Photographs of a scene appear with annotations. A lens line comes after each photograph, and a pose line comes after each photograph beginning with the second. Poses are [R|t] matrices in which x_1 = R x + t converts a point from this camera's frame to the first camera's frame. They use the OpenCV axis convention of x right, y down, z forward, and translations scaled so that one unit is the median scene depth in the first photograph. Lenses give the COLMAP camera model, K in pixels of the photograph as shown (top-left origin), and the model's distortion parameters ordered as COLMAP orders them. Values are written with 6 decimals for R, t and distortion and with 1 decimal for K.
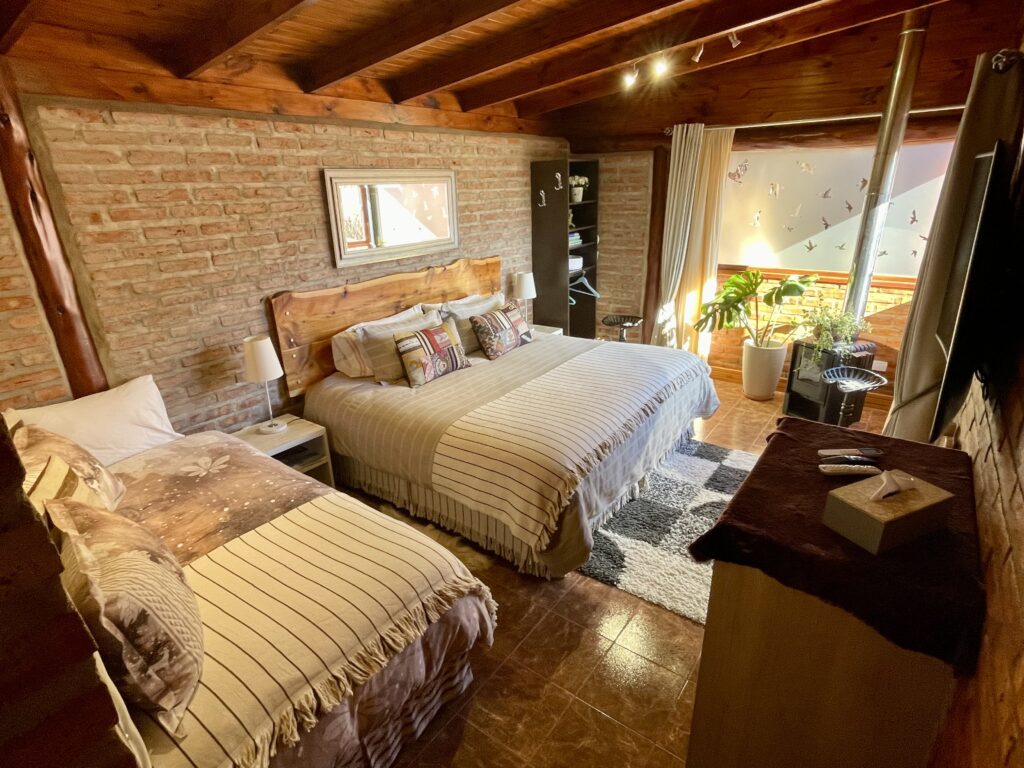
lens RADIAL K [[559.2, 0, 512.0], [0, 559.2, 384.0], [0, 0, 1]] dist [0.001442, 0.000107]
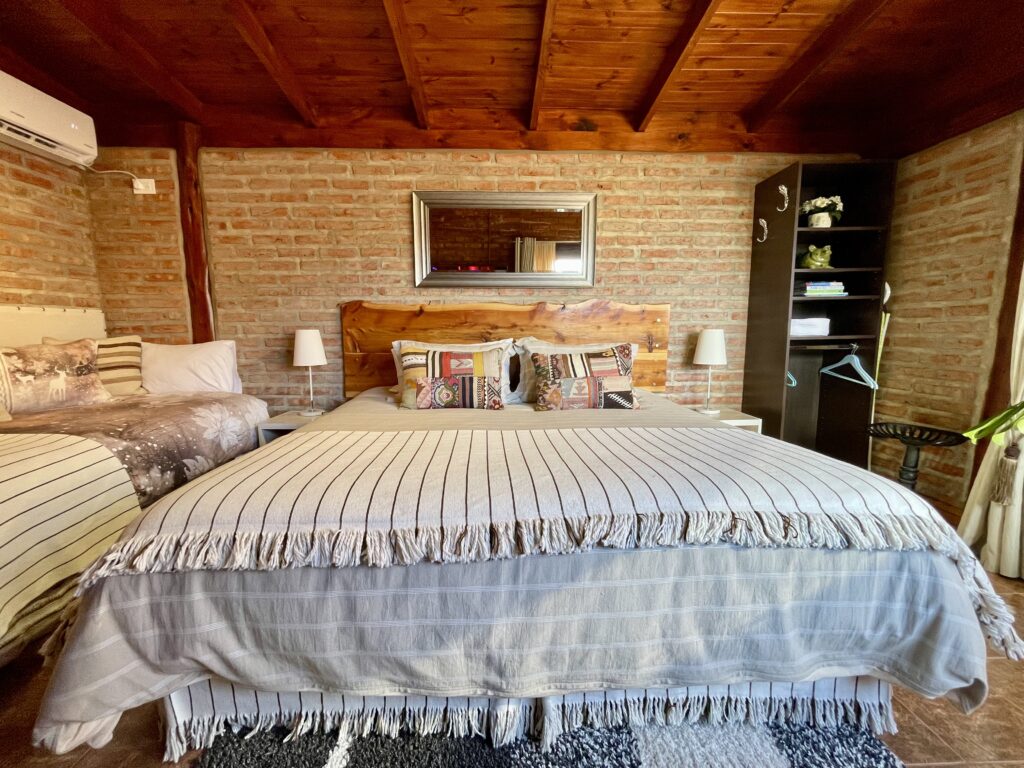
lens RADIAL K [[419.6, 0, 512.0], [0, 419.6, 384.0], [0, 0, 1]] dist [-0.002062, -0.000118]
pose [[0.610585, 0.123169, -0.782314, 0.454708], [-0.284636, 0.955955, -0.071647, -0.035090], [0.739032, 0.266421, 0.618750, 0.769412]]
